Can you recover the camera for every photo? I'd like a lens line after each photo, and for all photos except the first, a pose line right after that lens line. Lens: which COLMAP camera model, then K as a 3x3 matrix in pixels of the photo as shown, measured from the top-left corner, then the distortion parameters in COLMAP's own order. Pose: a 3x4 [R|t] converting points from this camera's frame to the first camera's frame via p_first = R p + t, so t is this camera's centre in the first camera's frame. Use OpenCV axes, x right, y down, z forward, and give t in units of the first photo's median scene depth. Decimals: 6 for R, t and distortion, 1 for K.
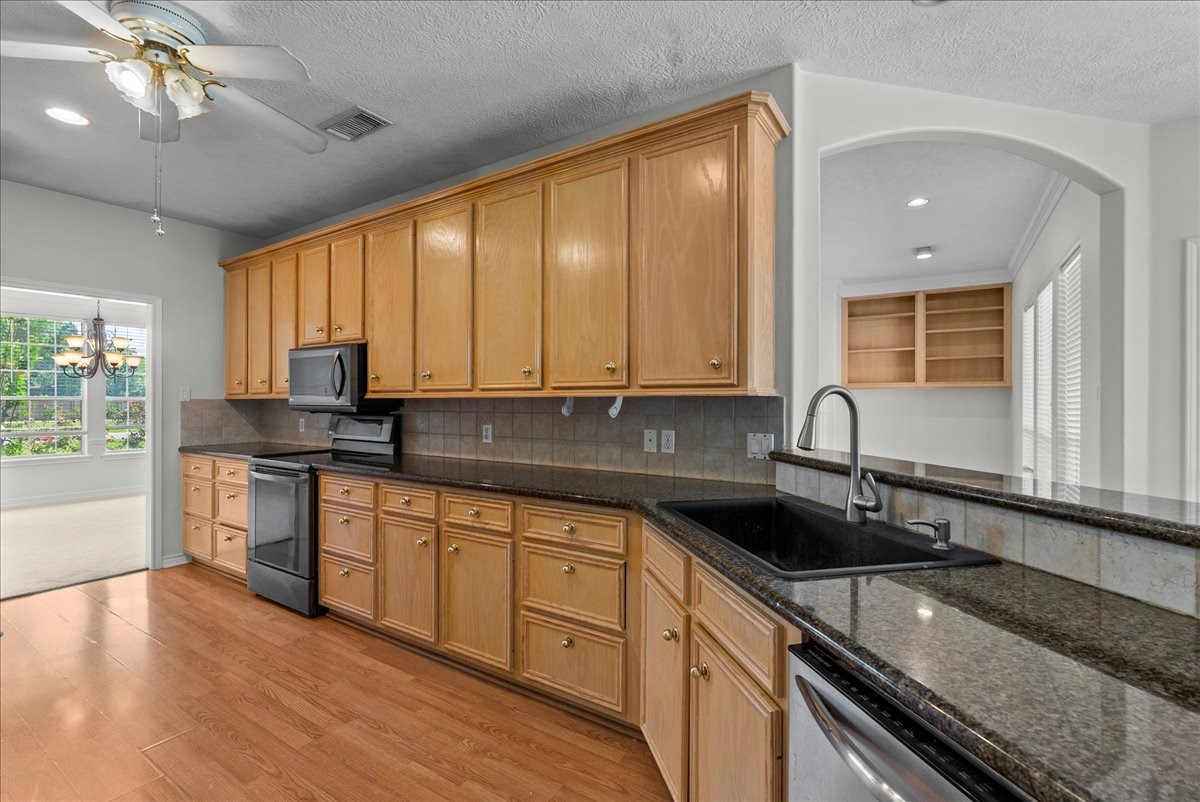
lens RADIAL K [[543.0, 0, 594.9], [0, 543.0, 396.5], [0, 0, 1]] dist [0.000978, -0.000280]
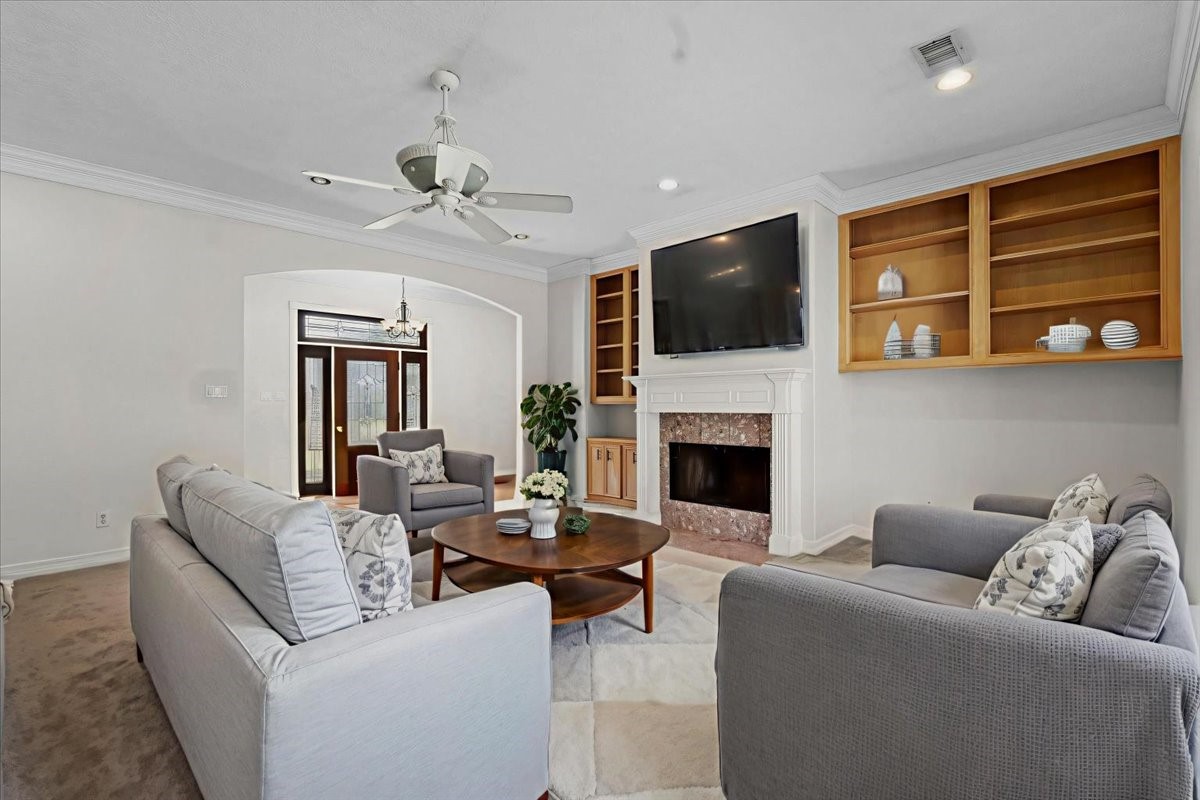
lens RADIAL K [[543.0, 0, 599.2], [0, 543.0, 400.4], [0, 0, 1]] dist [0.000978, -0.000280]
pose [[0.981964, -0.009795, -0.188812, 0.280134], [0.009739, 0.999952, -0.001221, 0.012786], [0.188815, -0.000640, 0.982013, 0.343038]]
